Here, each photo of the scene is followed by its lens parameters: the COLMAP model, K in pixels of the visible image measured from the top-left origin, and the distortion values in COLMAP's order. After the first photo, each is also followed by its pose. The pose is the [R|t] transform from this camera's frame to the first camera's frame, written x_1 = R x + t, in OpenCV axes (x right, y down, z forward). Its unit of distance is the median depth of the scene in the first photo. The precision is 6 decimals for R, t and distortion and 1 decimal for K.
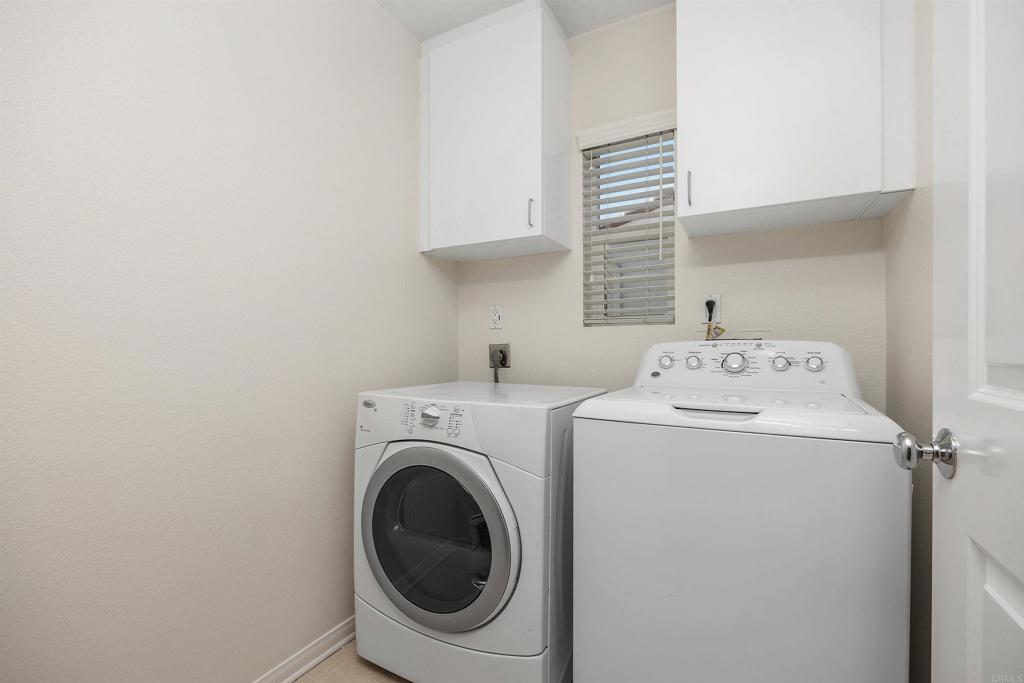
lens RADIAL K [[443.0, 0, 513.5], [0, 443.0, 343.4], [0, 0, 1]] dist [-0.002529, -0.000168]
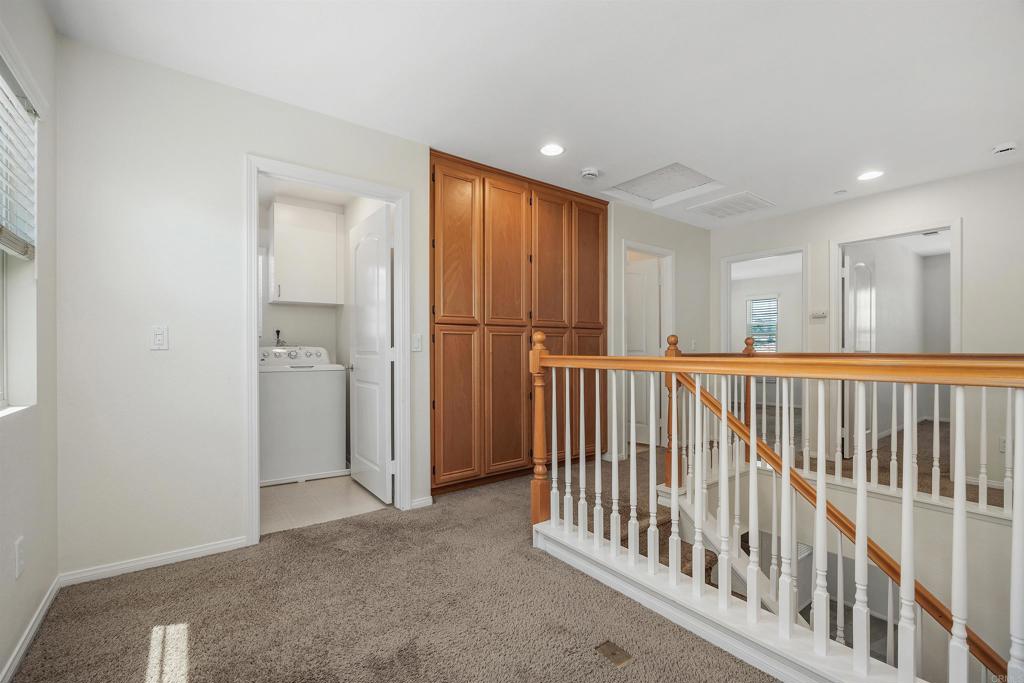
lens RADIAL K [[443.0, 0, 513.5], [0, 443.0, 348.8], [0, 0, 1]] dist [-0.002529, -0.000168]
pose [[0.415568, 0.011870, 0.909485, -1.478240], [-0.006962, 0.999927, -0.009869, 0.025805], [-0.909535, -0.002231, 0.415621, -1.442387]]
